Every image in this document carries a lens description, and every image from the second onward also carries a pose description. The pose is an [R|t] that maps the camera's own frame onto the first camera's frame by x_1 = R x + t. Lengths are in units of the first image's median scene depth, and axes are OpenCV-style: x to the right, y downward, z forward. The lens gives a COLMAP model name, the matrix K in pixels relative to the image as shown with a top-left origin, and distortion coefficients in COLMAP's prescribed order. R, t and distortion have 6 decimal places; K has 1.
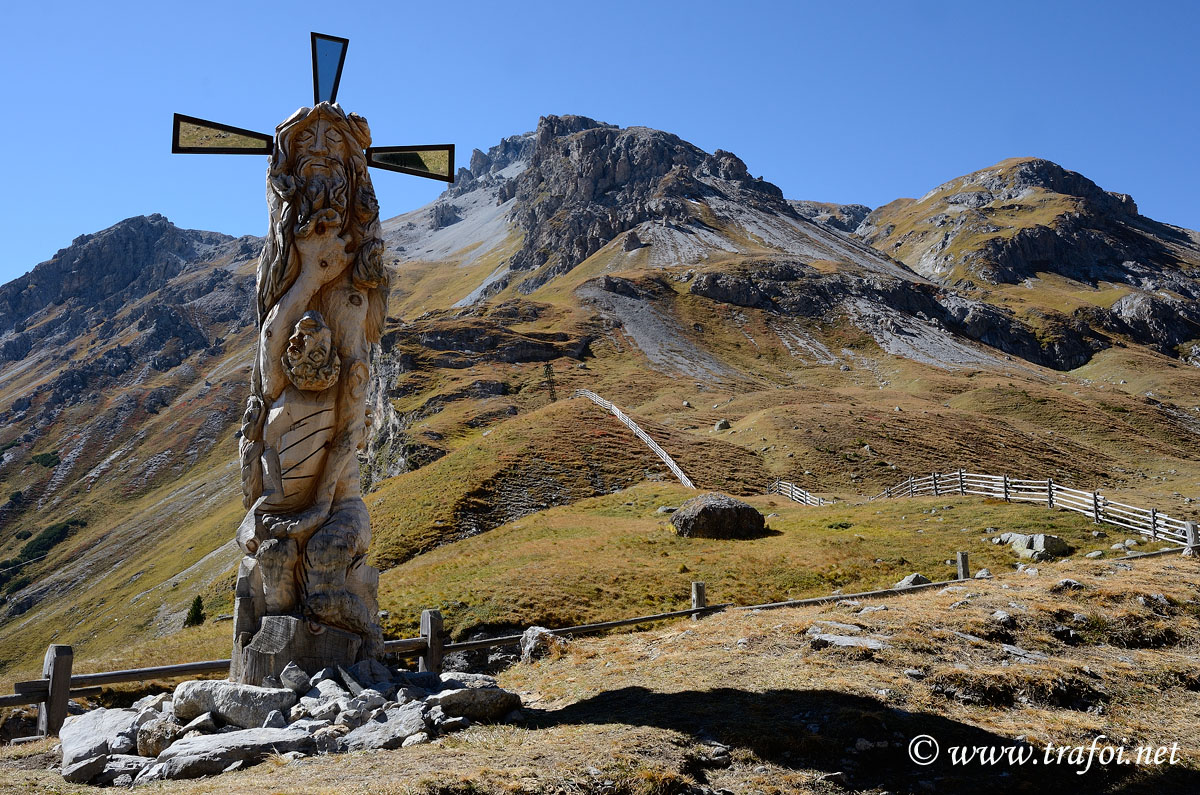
lens RADIAL K [[1039.0, 0, 590.9], [0, 1039.0, 401.3], [0, 0, 1]] dist [-0.002581, -0.001716]
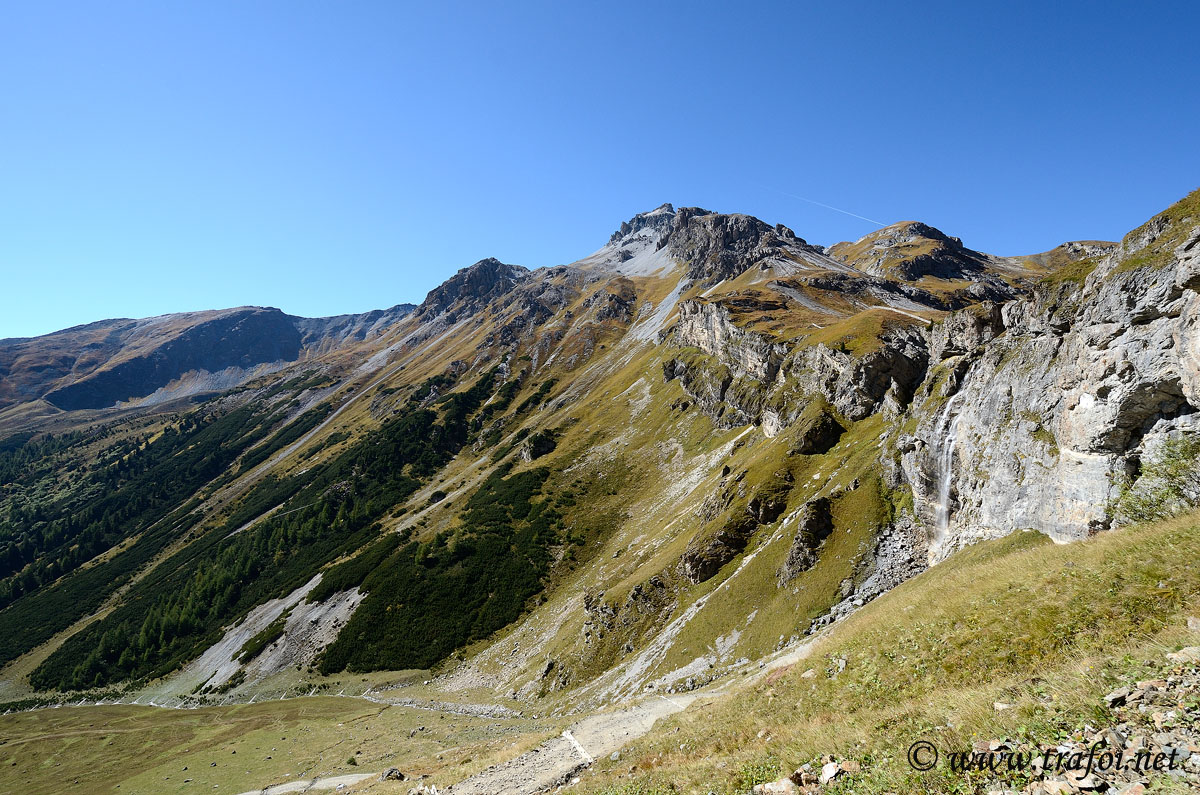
lens RADIAL K [[548.0, 0, 592.2], [0, 548.0, 399.8], [0, 0, 1]] dist [0.002333, -0.001152]
pose [[0.997622, -0.005390, -0.068716, -0.247528], [0.011342, 0.996186, 0.086518, 0.039399], [0.067988, -0.087092, 0.993878, -0.305008]]
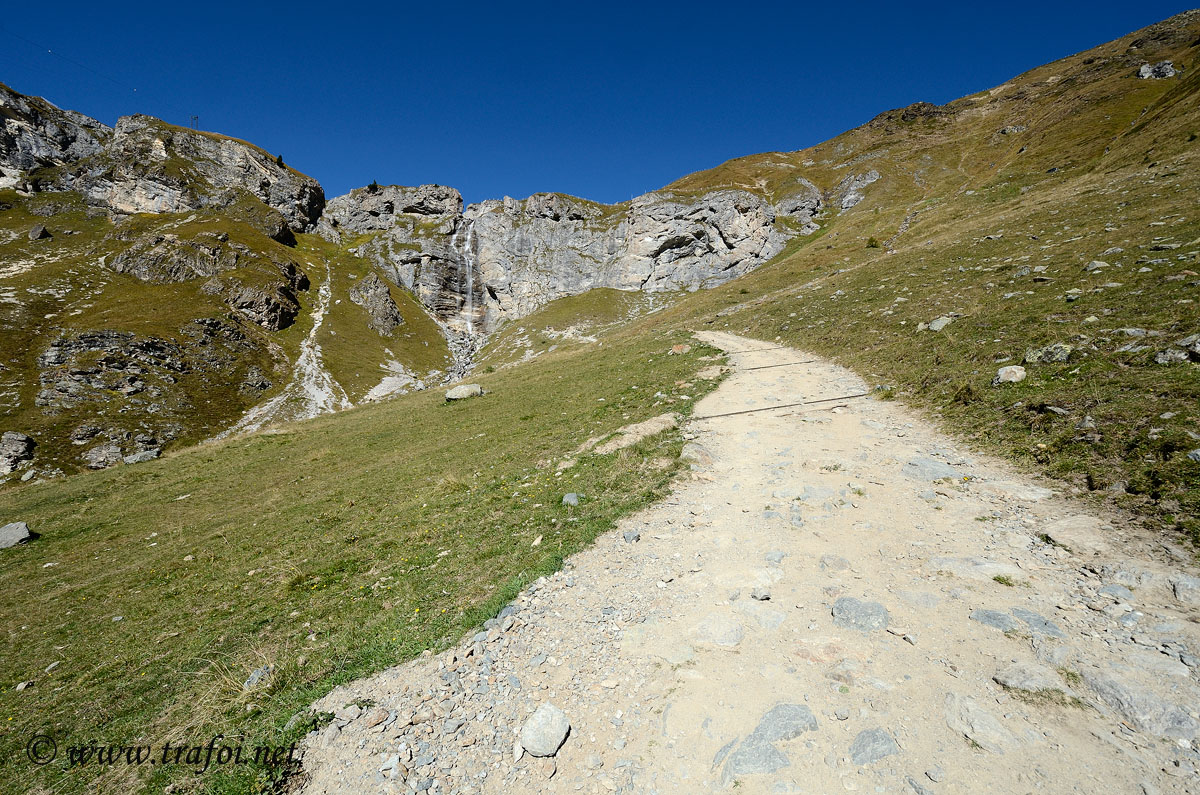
lens RADIAL K [[525.5, 0, 596.9], [0, 525.5, 404.0], [0, 0, 1]] dist [0.004774, -0.004335]
pose [[-0.101707, 0.104056, 0.989357, -0.521261], [-0.199727, 0.972129, -0.122776, 0.243404], [-0.974559, -0.210089, -0.078089, -0.098970]]
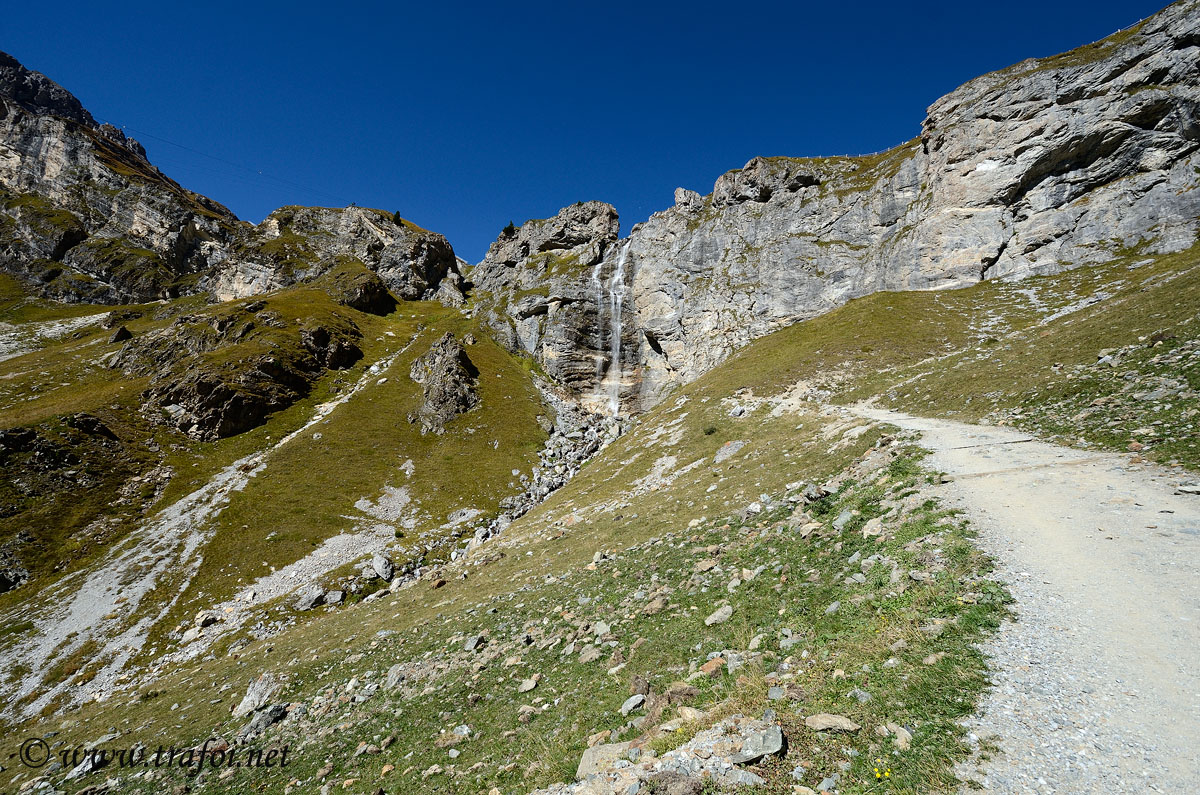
lens RADIAL K [[525.5, 0, 589.3], [0, 525.5, 398.9], [0, 0, 1]] dist [0.004774, -0.004335]
pose [[0.364096, 0.248248, 0.897668, -0.311118], [-0.220772, 0.959358, -0.175762, 0.191738], [-0.904817, -0.134185, 0.404105, -0.104931]]
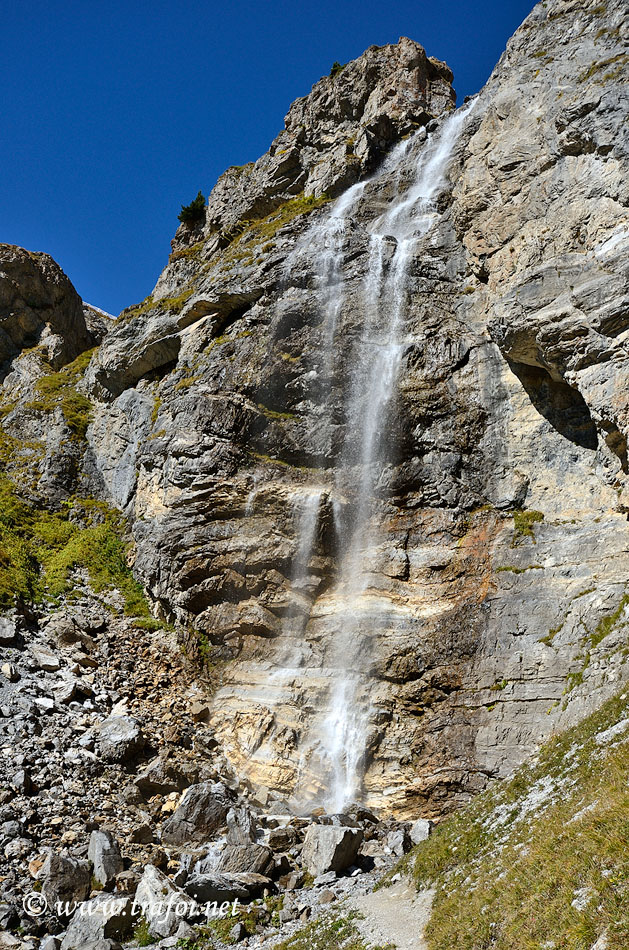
lens RADIAL K [[865.9, 0, 313.5], [0, 865.9, 472.9], [0, 0, 1]] dist [0.000713, 0.000000]
pose [[0.603154, 0.376901, 0.702959, -0.147302], [-0.235135, 0.926169, -0.294827, 0.150961], [-0.762179, 0.012536, 0.647245, -0.062951]]
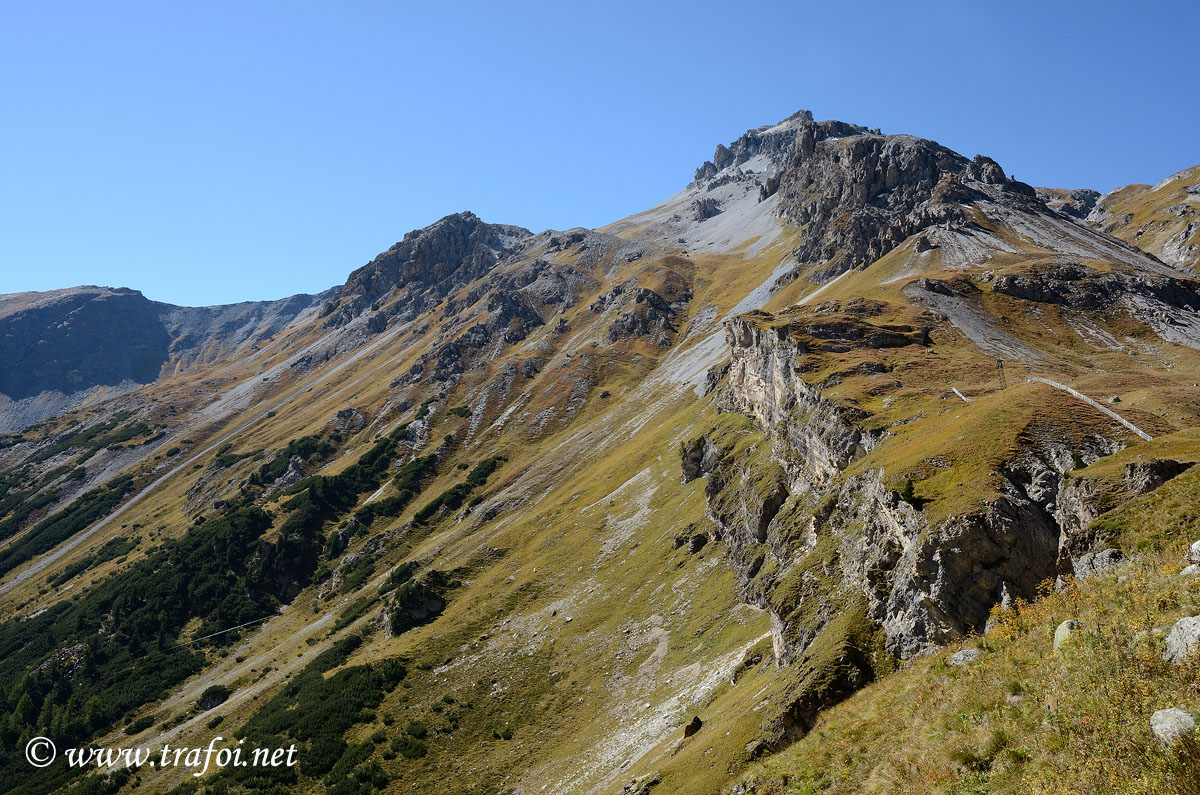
lens RADIAL K [[973.8, 0, 592.4], [0, 973.8, 403.2], [0, 0, 1]] dist [0.002258, -0.010171]
pose [[0.982642, 0.018200, -0.184619, -0.114691], [-0.010986, 0.999138, 0.040022, -0.006682], [0.185188, -0.037299, 0.981995, -0.187625]]
